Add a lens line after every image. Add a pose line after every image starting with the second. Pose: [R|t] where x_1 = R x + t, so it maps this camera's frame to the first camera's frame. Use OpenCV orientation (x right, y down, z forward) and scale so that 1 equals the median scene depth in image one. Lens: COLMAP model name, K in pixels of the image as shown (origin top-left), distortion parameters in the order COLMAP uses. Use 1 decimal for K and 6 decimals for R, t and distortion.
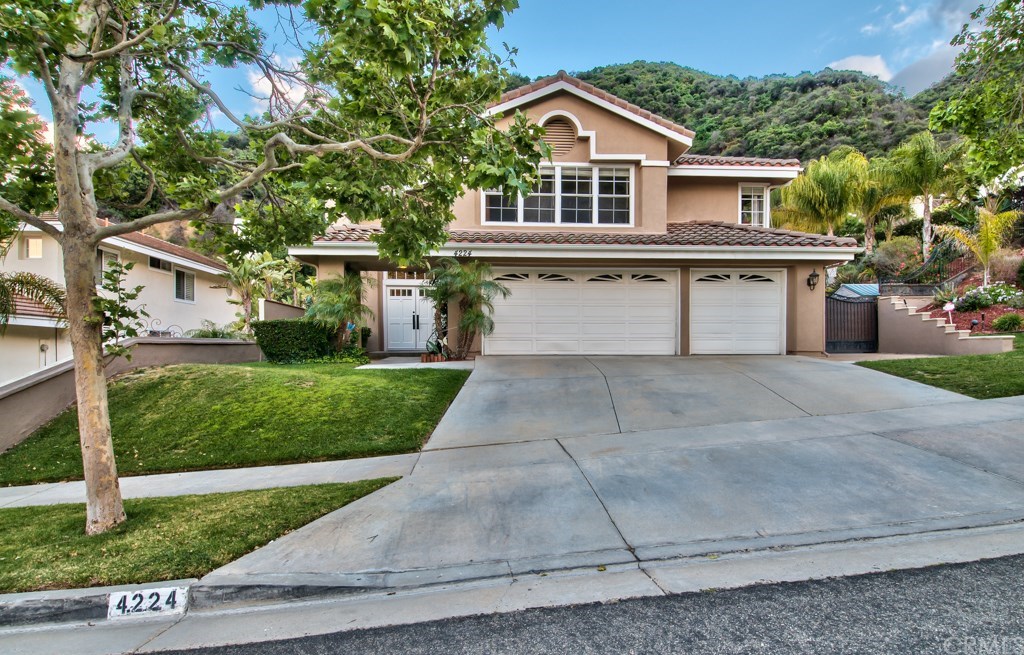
lens RADIAL K [[543.6, 0, 511.9], [0, 543.6, 337.4], [0, 0, 1]] dist [-0.019454, -0.003030]
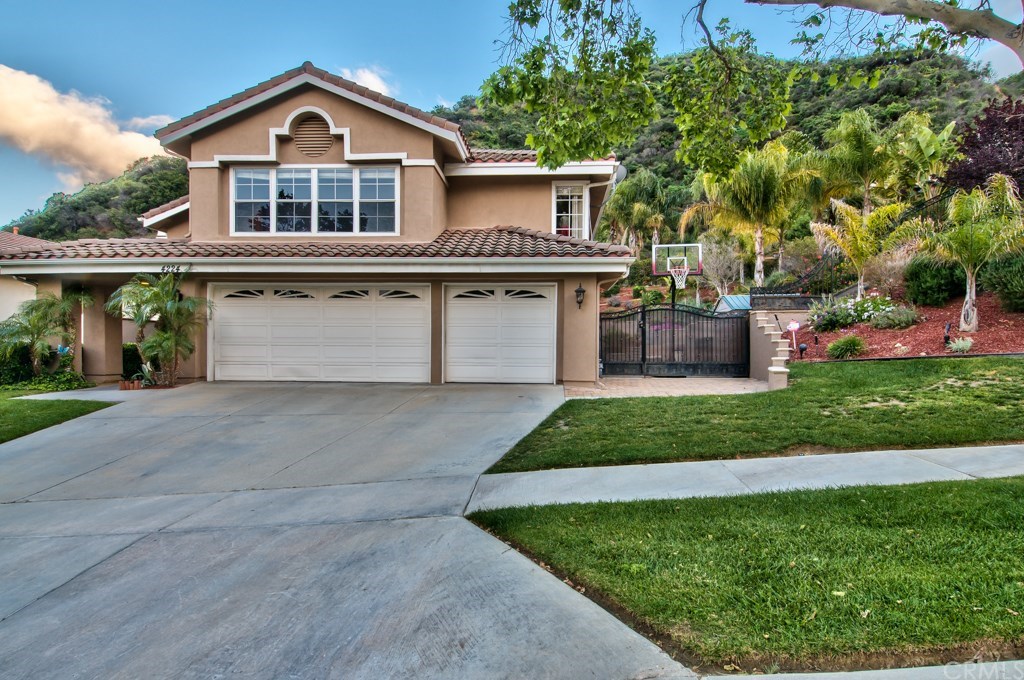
lens RADIAL K [[556.0, 0, 517.5], [0, 556.0, 333.4], [0, 0, 1]] dist [0.015867, -0.024131]
pose [[0.994680, 0.004341, -0.102920, 0.509895], [-0.005373, 0.999938, -0.009754, -0.036993], [0.102871, 0.010255, 0.994642, 0.122900]]
